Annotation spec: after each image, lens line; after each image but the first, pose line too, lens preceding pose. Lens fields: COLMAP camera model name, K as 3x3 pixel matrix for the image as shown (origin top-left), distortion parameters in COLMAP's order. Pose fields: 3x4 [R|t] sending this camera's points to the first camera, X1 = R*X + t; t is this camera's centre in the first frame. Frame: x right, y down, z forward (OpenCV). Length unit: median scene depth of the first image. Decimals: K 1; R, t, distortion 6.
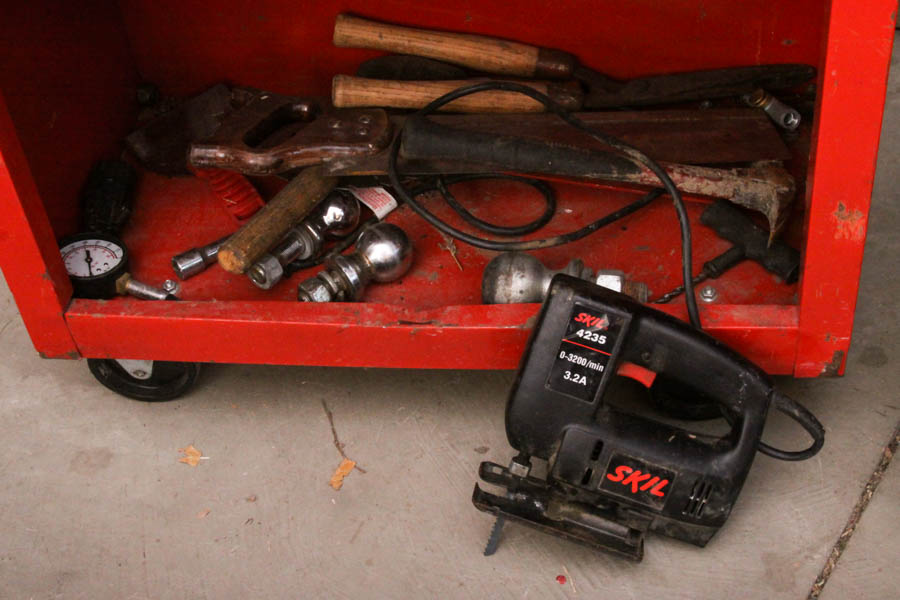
lens RADIAL K [[1406.7, 0, 449.5], [0, 1406.7, 279.6], [0, 0, 1]] dist [-0.082015, -0.082125]
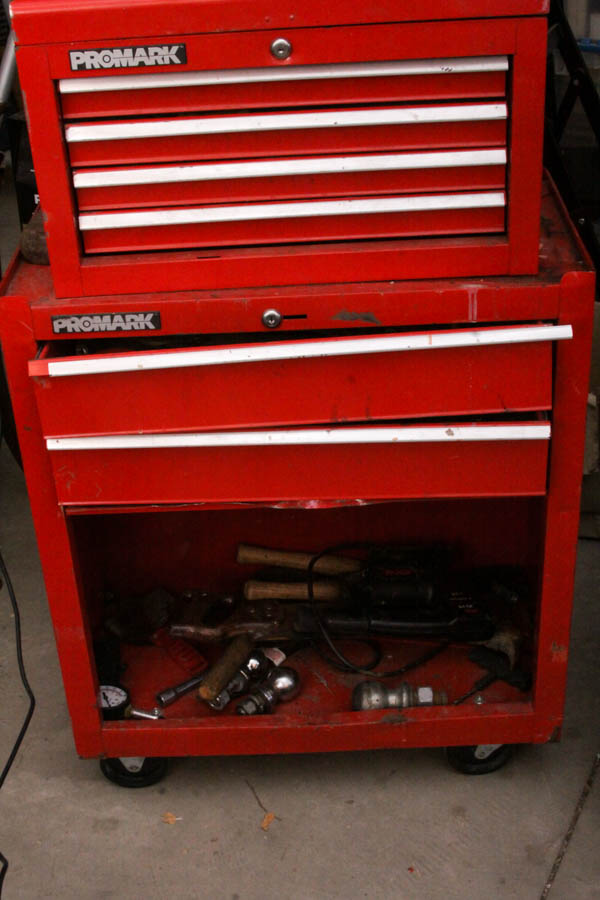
lens RADIAL K [[1322.6, 0, 302.4], [0, 1322.6, 469.0], [0, 0, 1]] dist [-0.081434, 0.011192]
pose [[0.989279, -0.018864, 0.144813, -0.253264], [0.049042, 0.976949, -0.207763, 0.057116], [-0.137555, 0.212638, 0.967400, -0.588045]]
